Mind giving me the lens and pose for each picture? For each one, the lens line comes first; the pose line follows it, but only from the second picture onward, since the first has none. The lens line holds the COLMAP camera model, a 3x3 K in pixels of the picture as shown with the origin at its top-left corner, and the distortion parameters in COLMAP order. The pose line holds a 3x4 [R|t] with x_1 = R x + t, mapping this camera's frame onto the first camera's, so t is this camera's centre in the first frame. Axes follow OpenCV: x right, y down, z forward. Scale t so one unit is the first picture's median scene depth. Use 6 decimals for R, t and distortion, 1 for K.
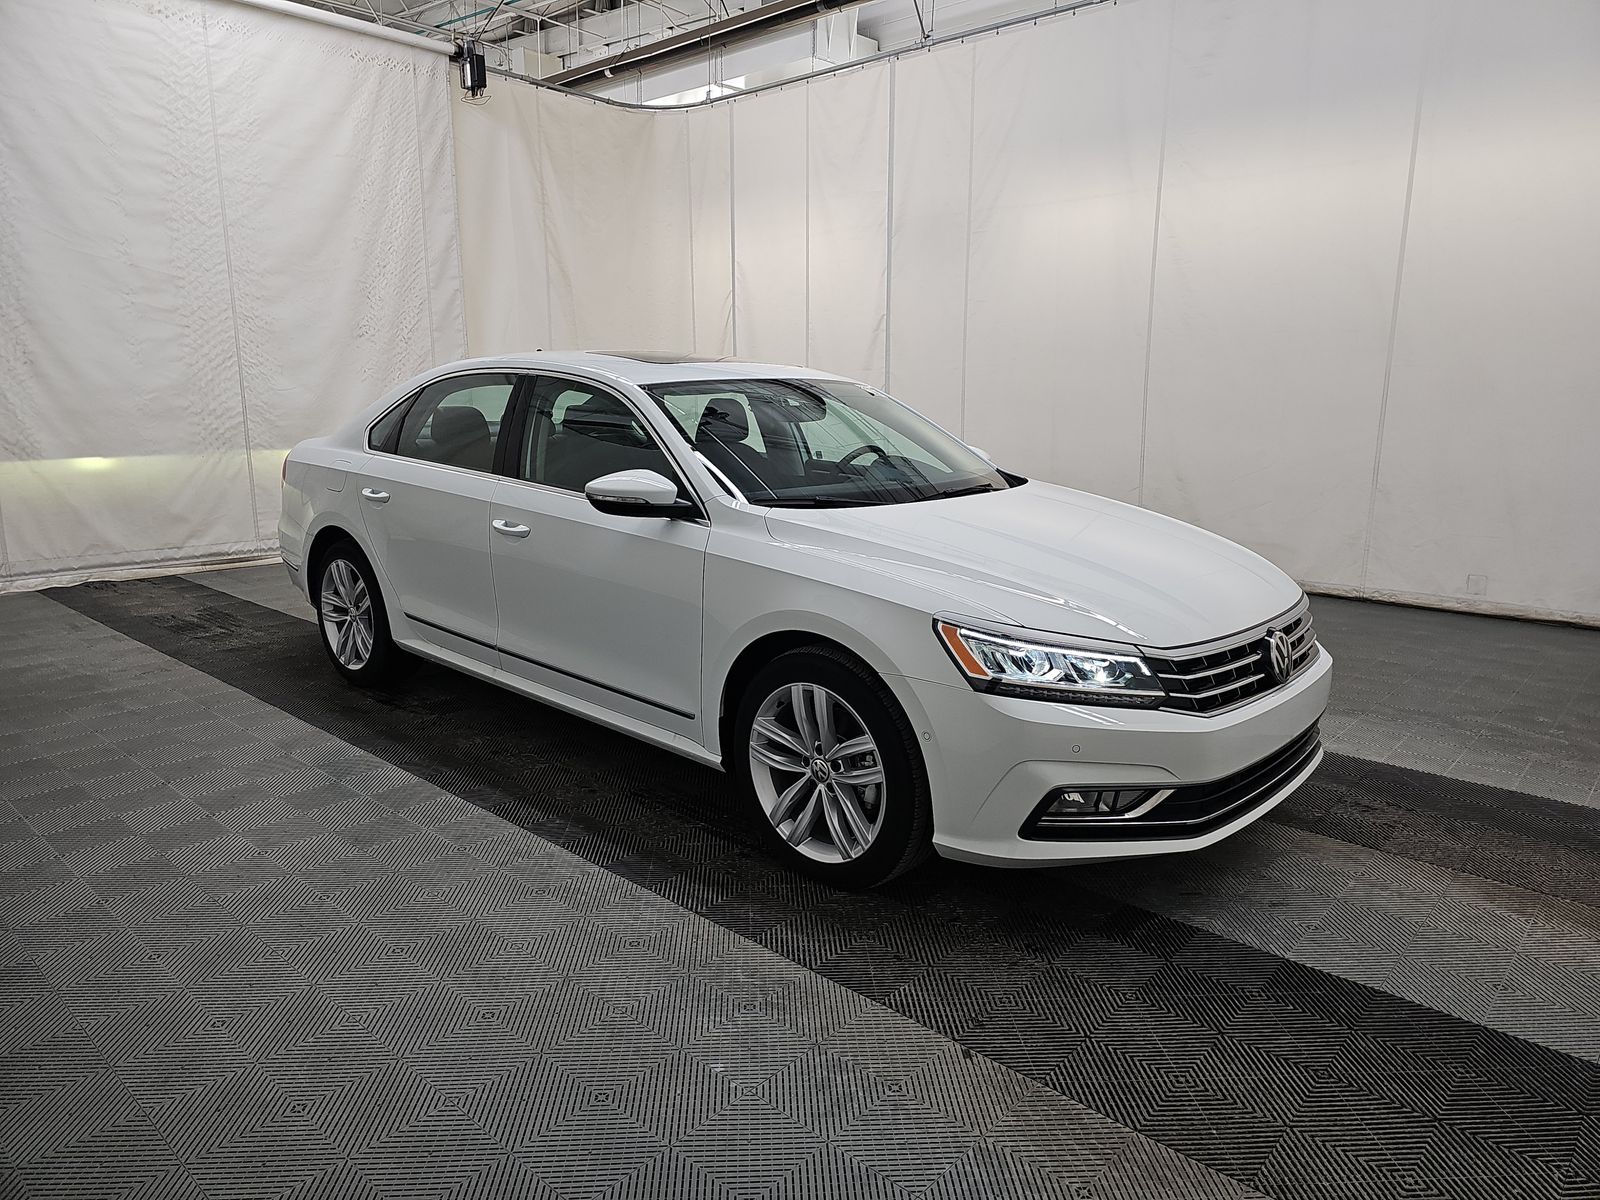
lens RADIAL K [[1053.6, 0, 817.4], [0, 1053.6, 576.3], [0, 0, 1]] dist [0.048127, -0.043617]
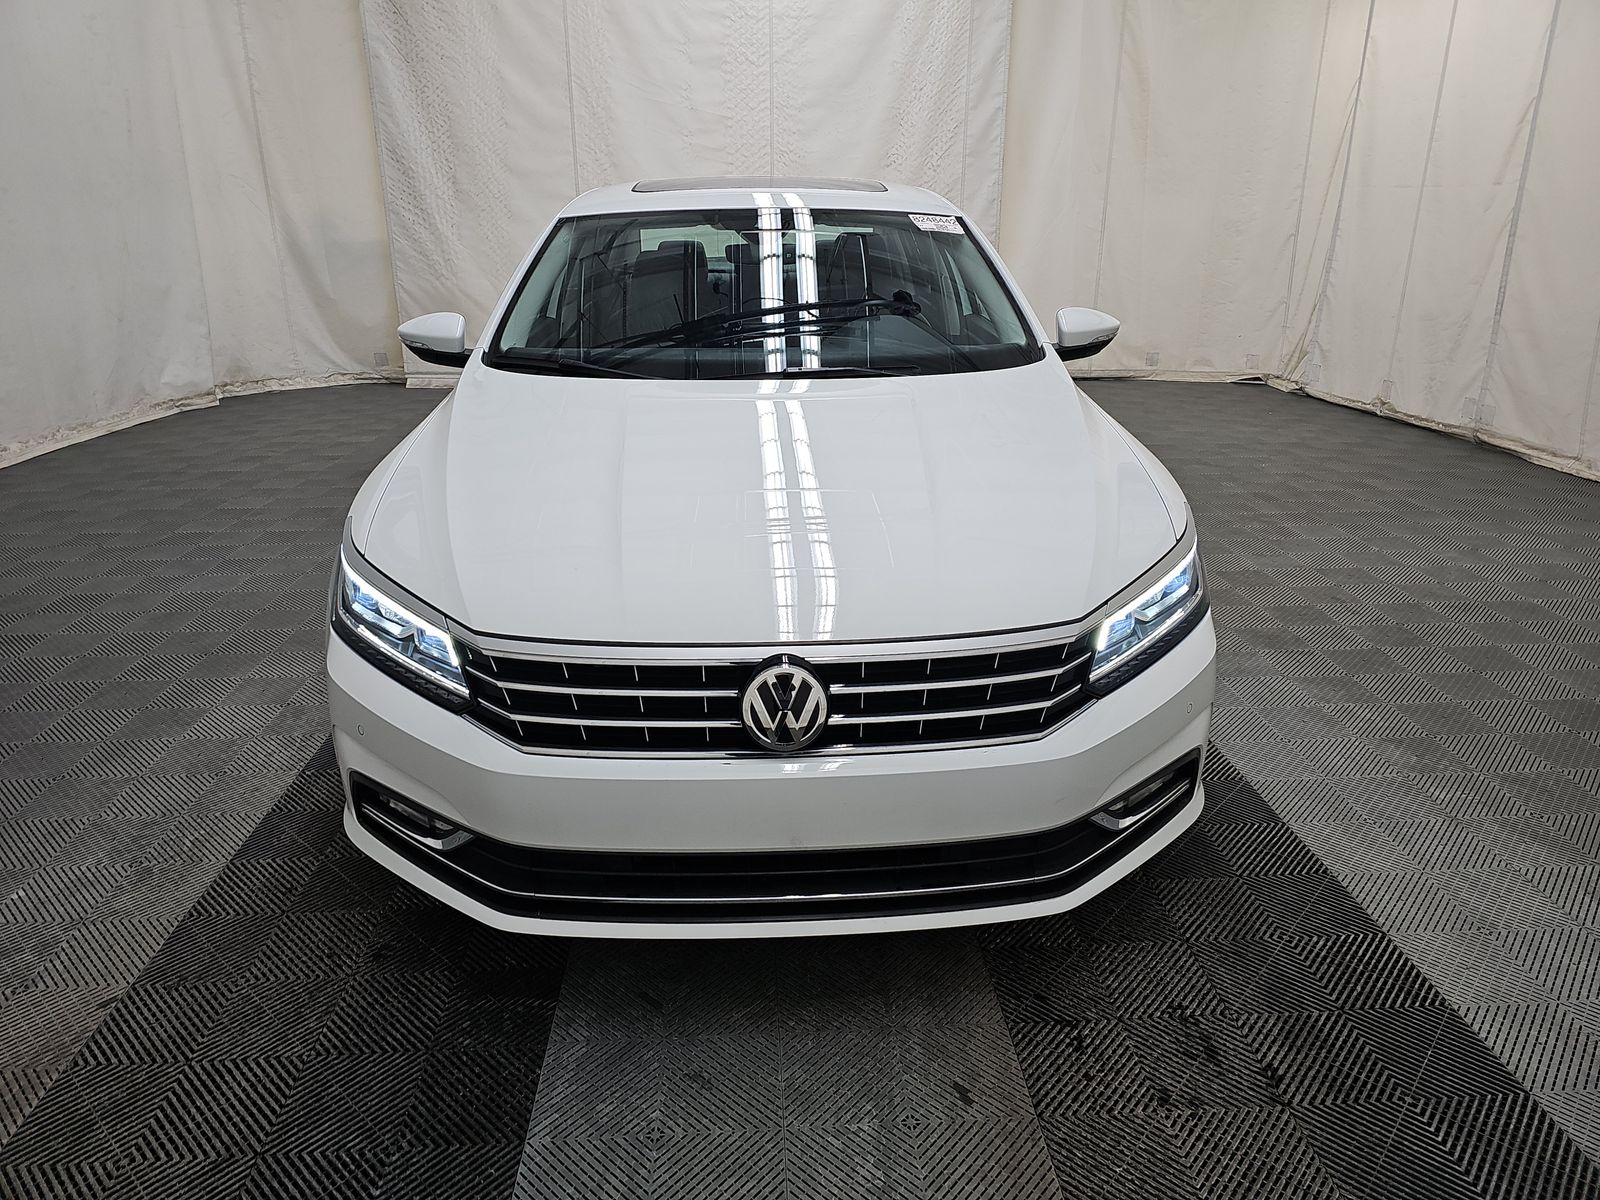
lens RADIAL K [[1053.6, 0, 817.4], [0, 1053.6, 576.3], [0, 0, 1]] dist [0.048127, -0.043617]
pose [[0.703822, 0.224590, -0.673939, 0.324875], [-0.119857, 0.972650, 0.198964, -0.044024], [0.700192, -0.059259, 0.711491, 0.240655]]
